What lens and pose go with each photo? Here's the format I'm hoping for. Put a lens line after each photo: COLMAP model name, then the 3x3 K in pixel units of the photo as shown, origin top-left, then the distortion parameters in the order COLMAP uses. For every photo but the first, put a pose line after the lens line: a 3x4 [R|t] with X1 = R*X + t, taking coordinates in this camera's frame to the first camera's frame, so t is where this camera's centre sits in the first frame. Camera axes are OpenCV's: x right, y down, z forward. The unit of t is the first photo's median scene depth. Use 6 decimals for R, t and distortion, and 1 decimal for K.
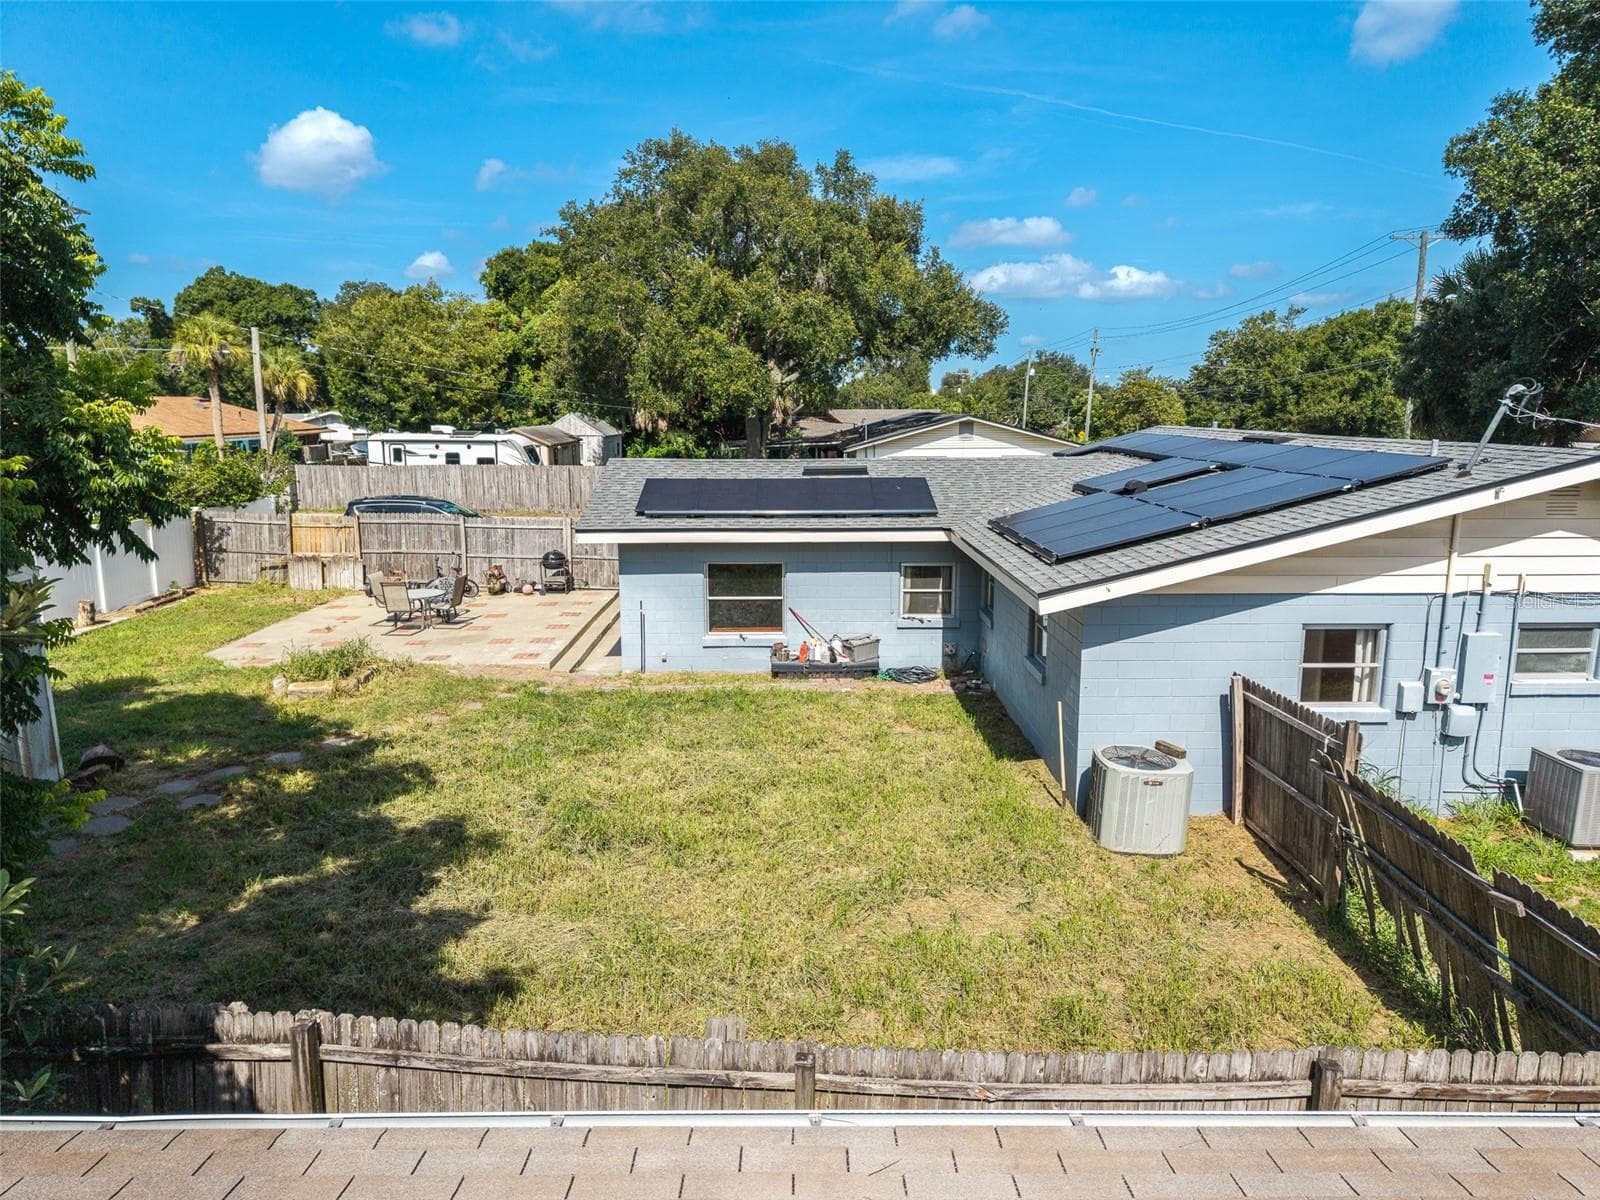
lens RADIAL K [[1058.7, 0, 821.5], [0, 1058.7, 627.4], [0, 0, 1]] dist [0.043388, -0.066540]
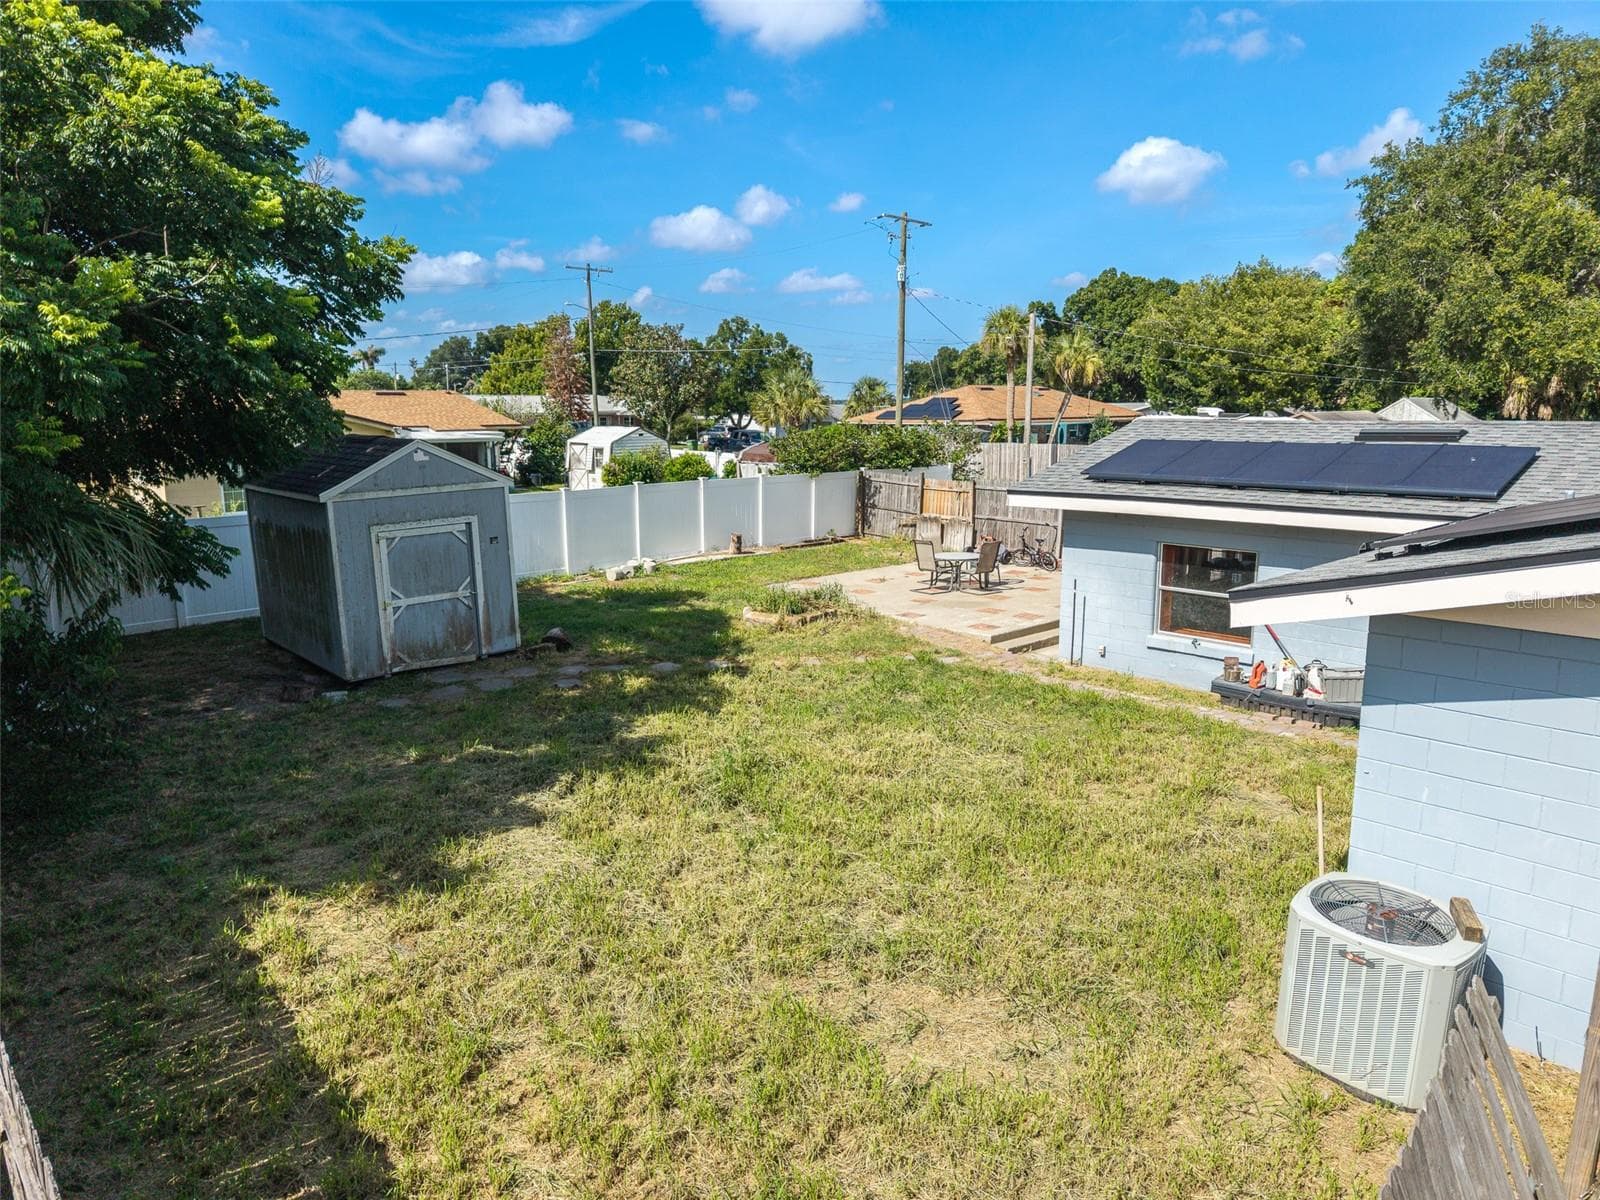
lens RADIAL K [[1079.1, 0, 800.0], [0, 1079.1, 600.0], [0, 0, 1]] dist [0.042975, -0.038387]
pose [[0.677082, 0.130886, -0.724174, 0.219345], [-0.150771, 0.987854, 0.037577, -0.005869], [0.720297, 0.083742, 0.688592, 0.172309]]
